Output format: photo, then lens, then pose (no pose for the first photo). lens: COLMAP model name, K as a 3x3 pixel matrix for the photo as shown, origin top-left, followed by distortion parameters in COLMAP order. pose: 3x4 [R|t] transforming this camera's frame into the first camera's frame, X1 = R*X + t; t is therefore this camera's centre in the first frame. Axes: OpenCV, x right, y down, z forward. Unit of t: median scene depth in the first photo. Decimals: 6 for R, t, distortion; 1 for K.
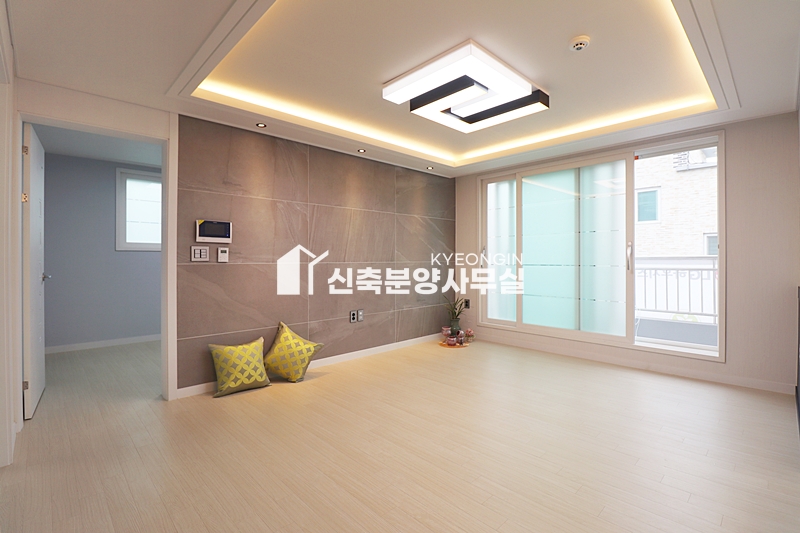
lens RADIAL K [[367.7, 0, 403.4], [0, 367.7, 261.3], [0, 0, 1]] dist [-0.010013, -0.008855]
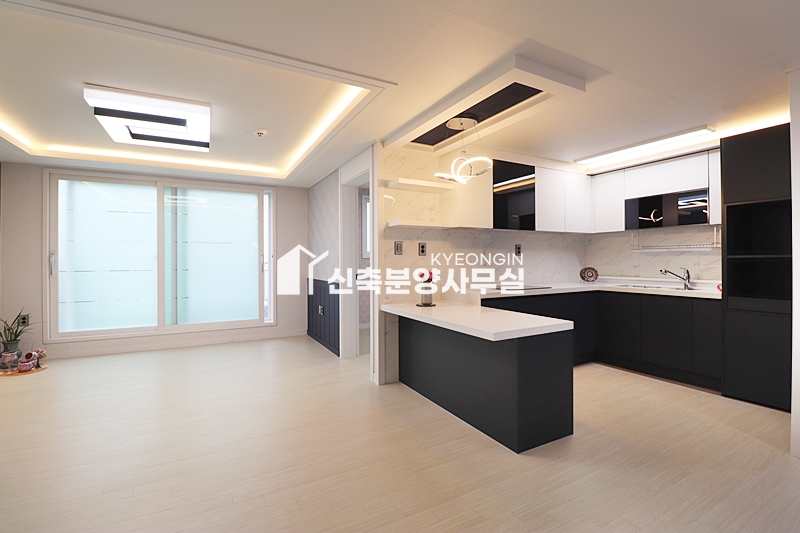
lens RADIAL K [[367.7, 0, 405.6], [0, 367.7, 259.3], [0, 0, 1]] dist [-0.010013, -0.008855]
pose [[0.260574, 0.001780, 0.965452, -0.519604], [0.008985, 0.999951, -0.004269, -0.012287], [-0.965412, 0.009787, 0.260545, -0.025783]]
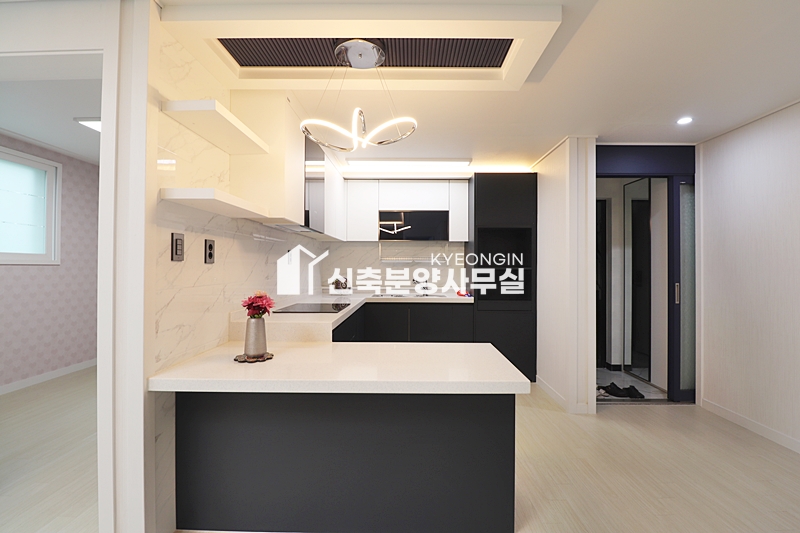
lens RADIAL K [[367.7, 0, 406.1], [0, 367.7, 263.1], [0, 0, 1]] dist [-0.010013, -0.008855]
pose [[-0.712880, 0.003193, 0.701279, -0.123196], [-0.000491, 0.999987, -0.005052, -0.024224], [-0.701286, -0.003946, -0.712869, 0.356967]]
